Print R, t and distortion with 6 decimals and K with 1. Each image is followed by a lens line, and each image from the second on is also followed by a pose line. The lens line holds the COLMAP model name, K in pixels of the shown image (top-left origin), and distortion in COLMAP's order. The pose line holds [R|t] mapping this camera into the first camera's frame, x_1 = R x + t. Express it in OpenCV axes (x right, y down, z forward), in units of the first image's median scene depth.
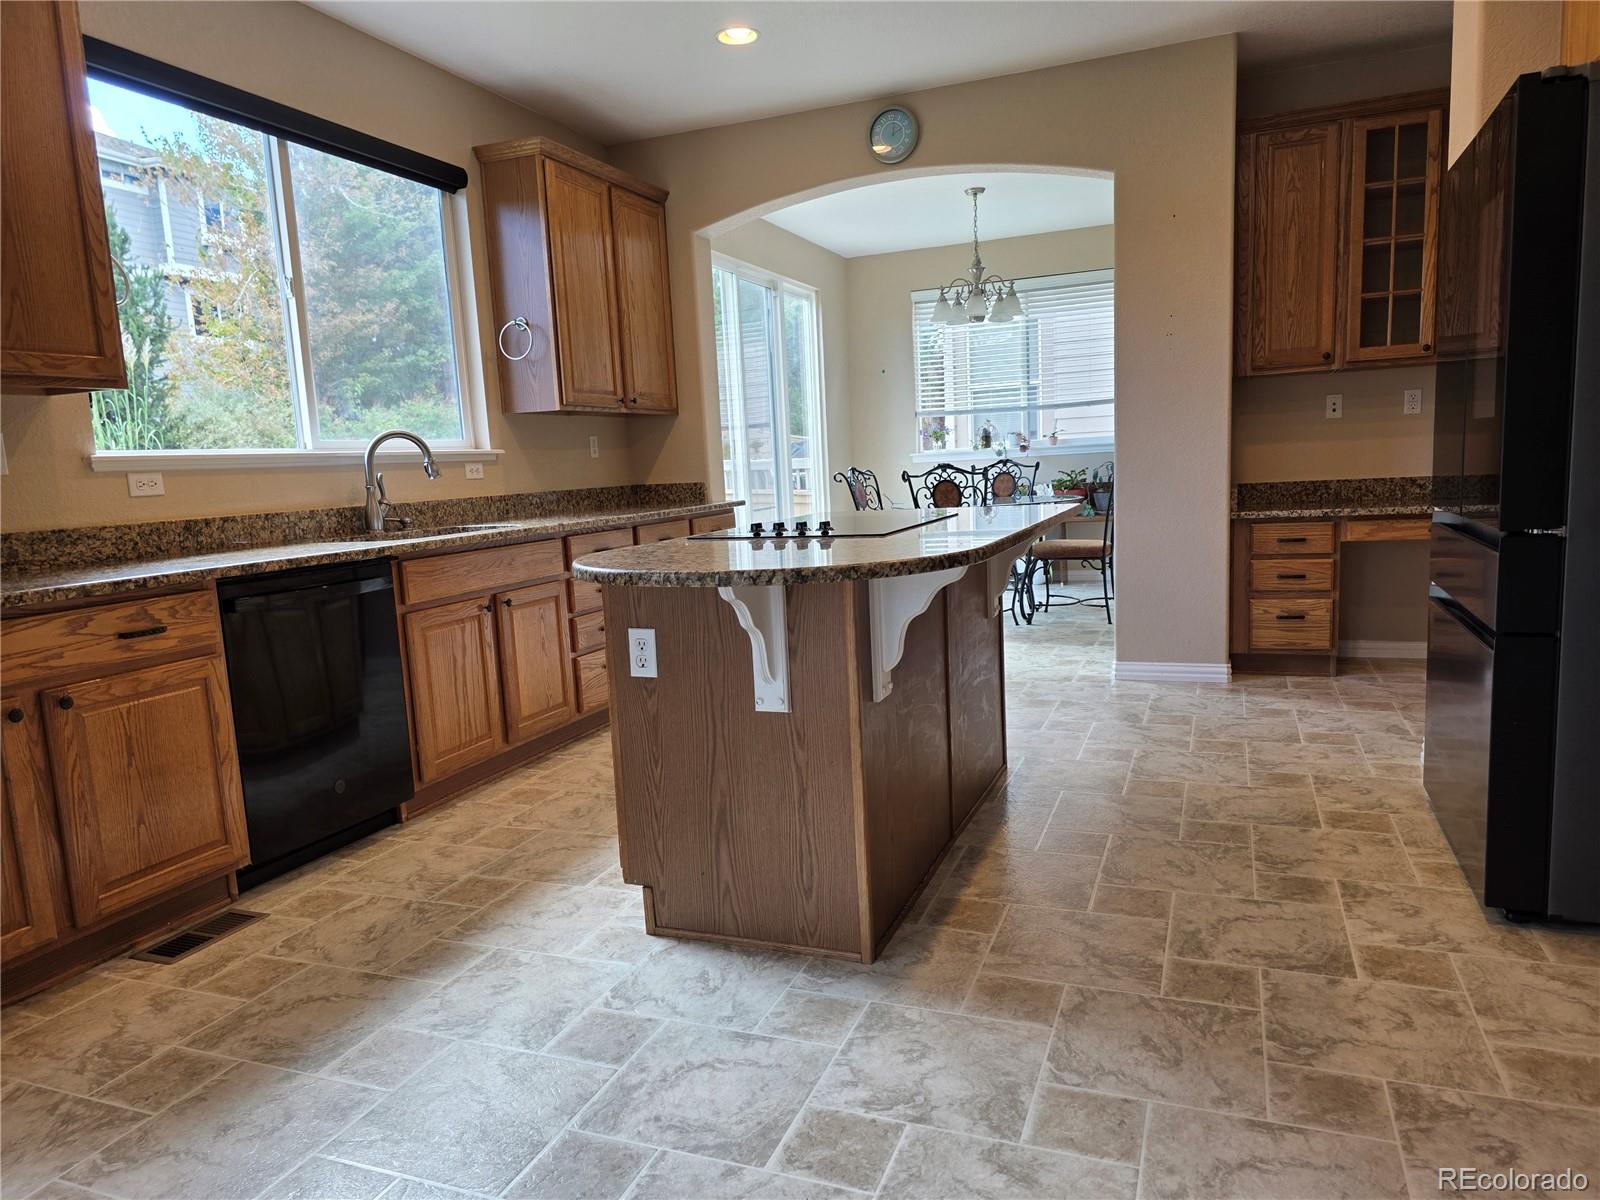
lens RADIAL K [[1076.8, 0, 796.6], [0, 1076.8, 611.0], [0, 0, 1]] dist [0.052079, -0.040620]
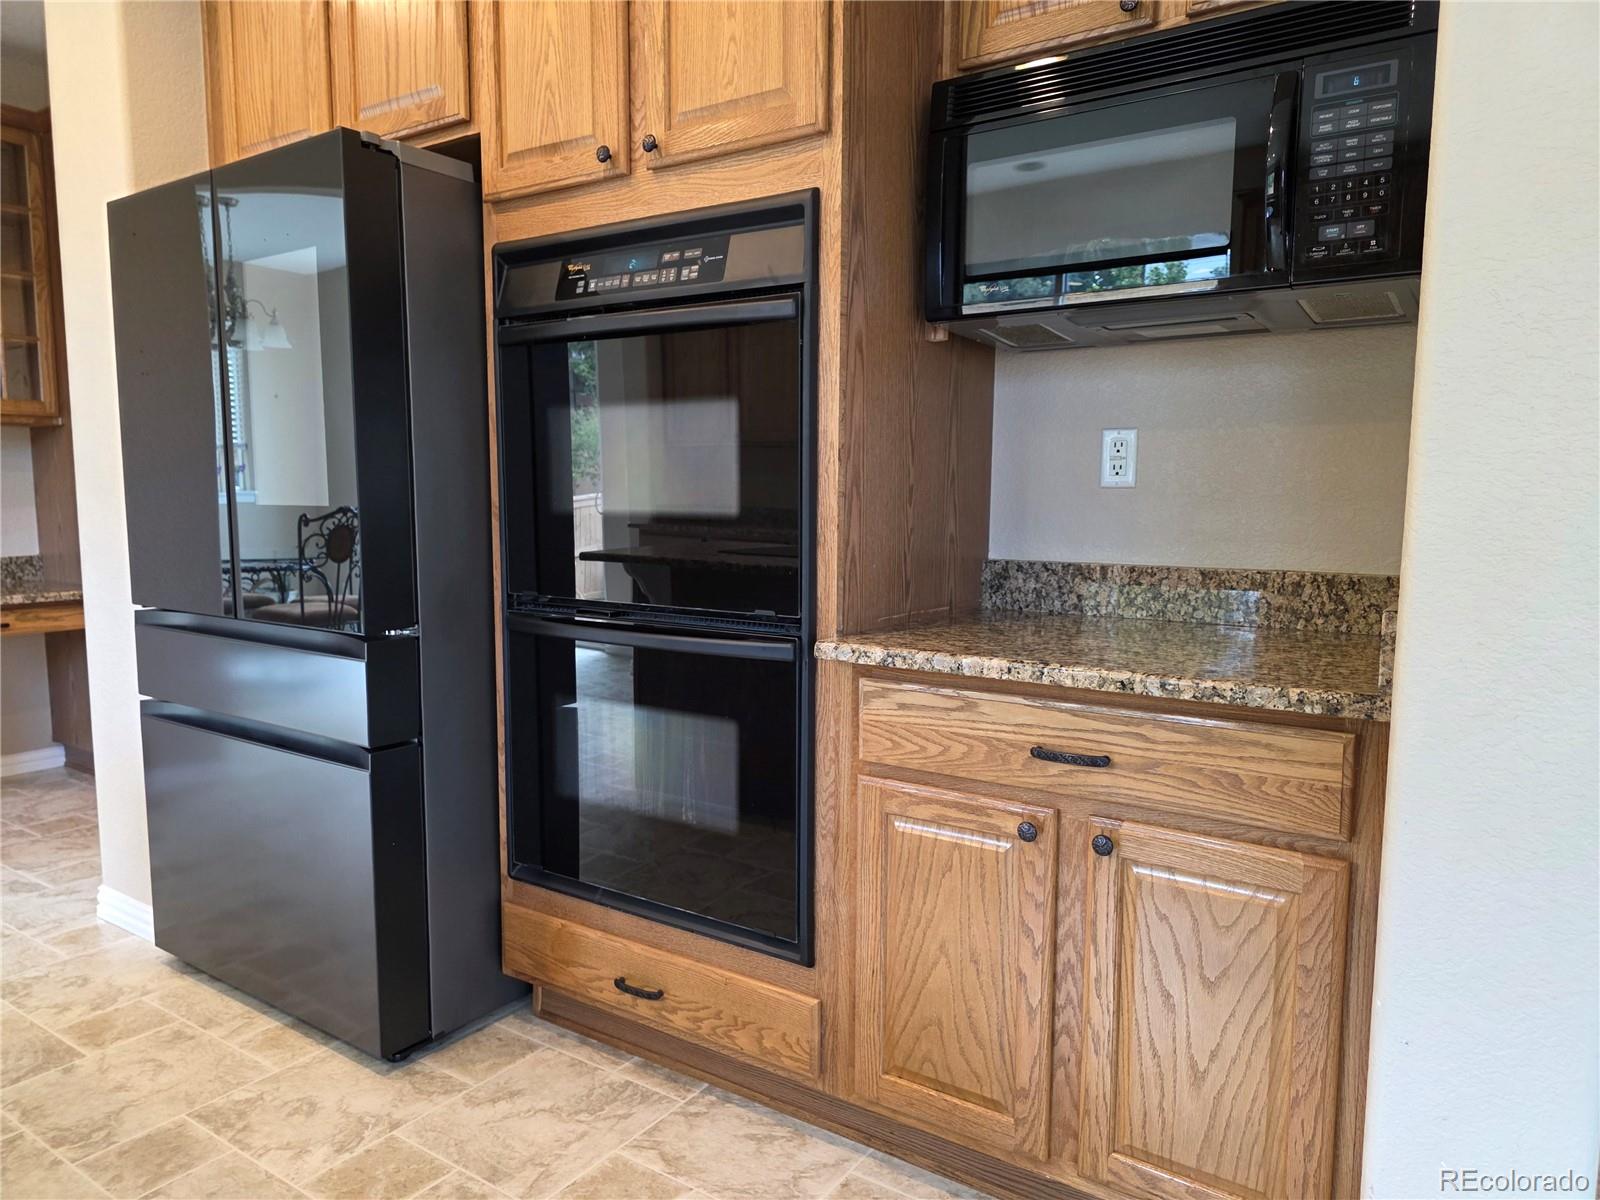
lens RADIAL K [[1076.8, 0, 796.4], [0, 1076.8, 614.8], [0, 0, 1]] dist [0.052079, -0.040620]
pose [[0.223527, -0.060079, 0.972844, -0.100228], [0.119582, 0.992249, 0.033802, -0.058278], [-0.967334, 0.108780, 0.228979, 0.343233]]
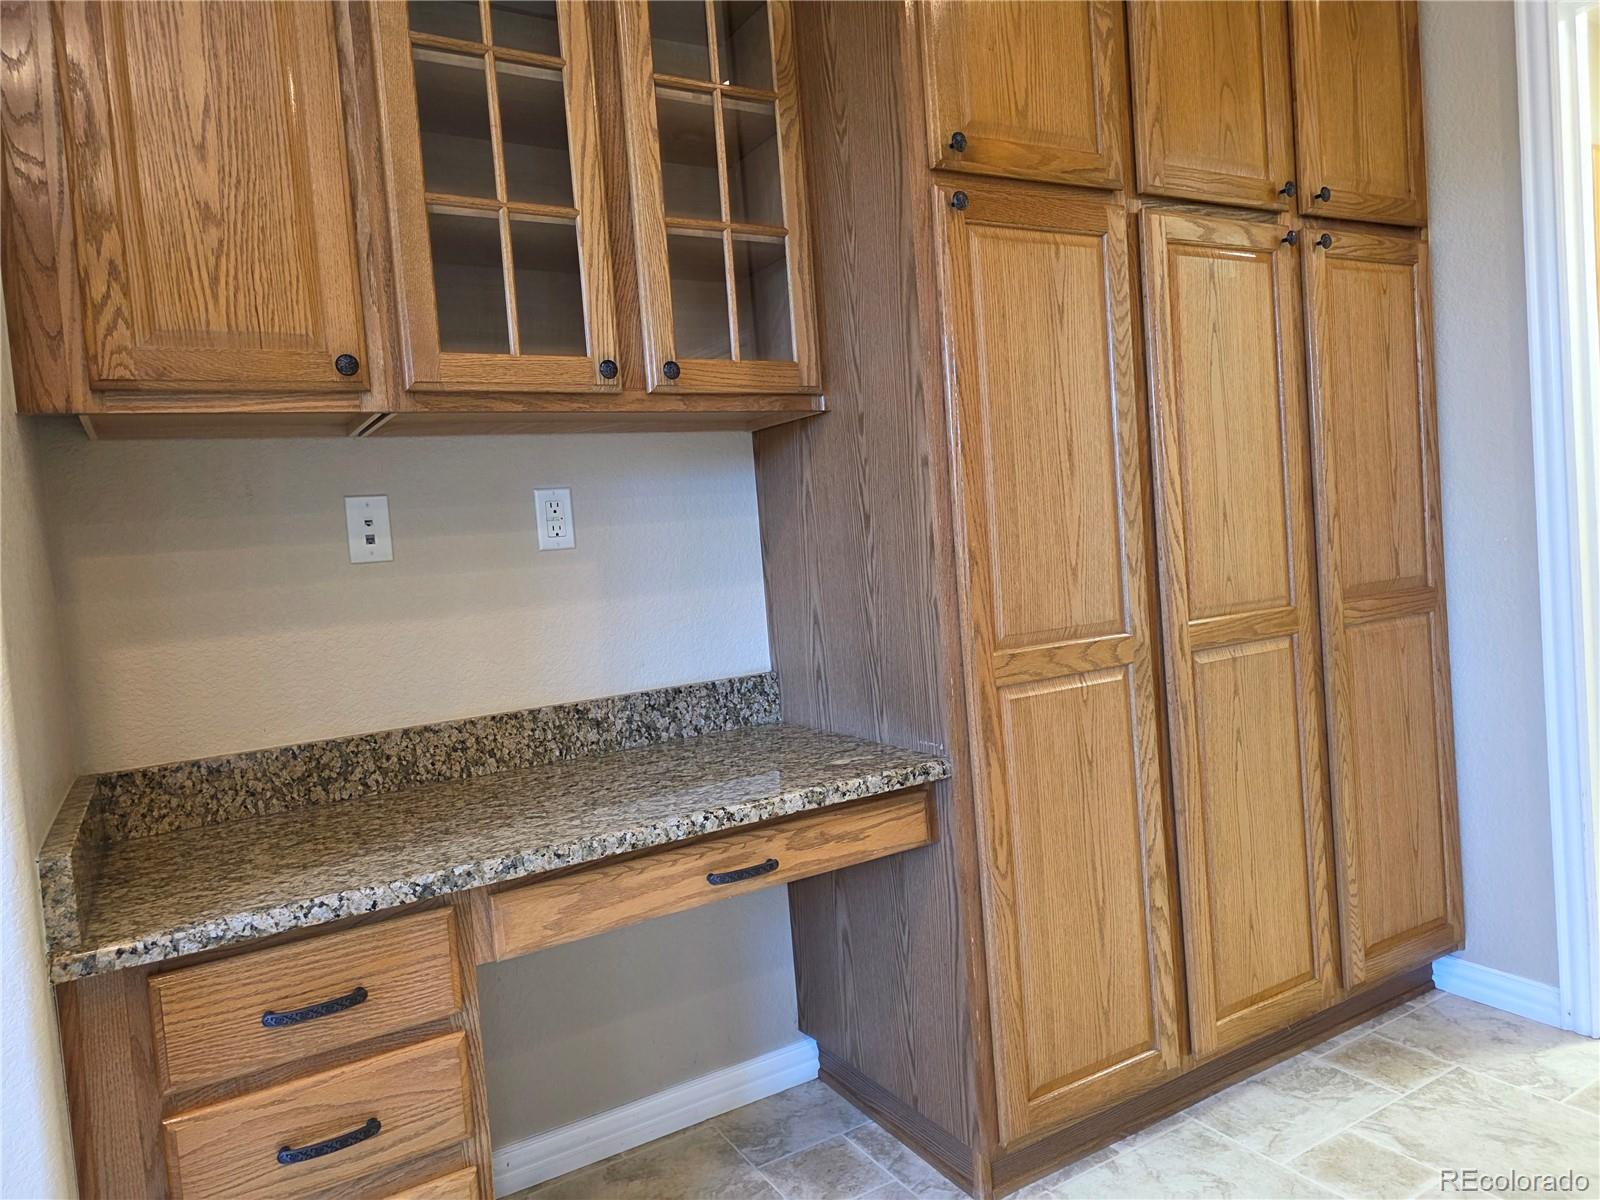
lens RADIAL K [[1076.8, 0, 798.2], [0, 1076.8, 591.1], [0, 0, 1]] dist [0.052079, -0.040620]
pose [[0.615449, -0.036770, 0.787319, 0.502694], [0.155328, 0.984980, -0.075419, -0.200043], [-0.772720, 0.168709, 0.611916, 1.138594]]
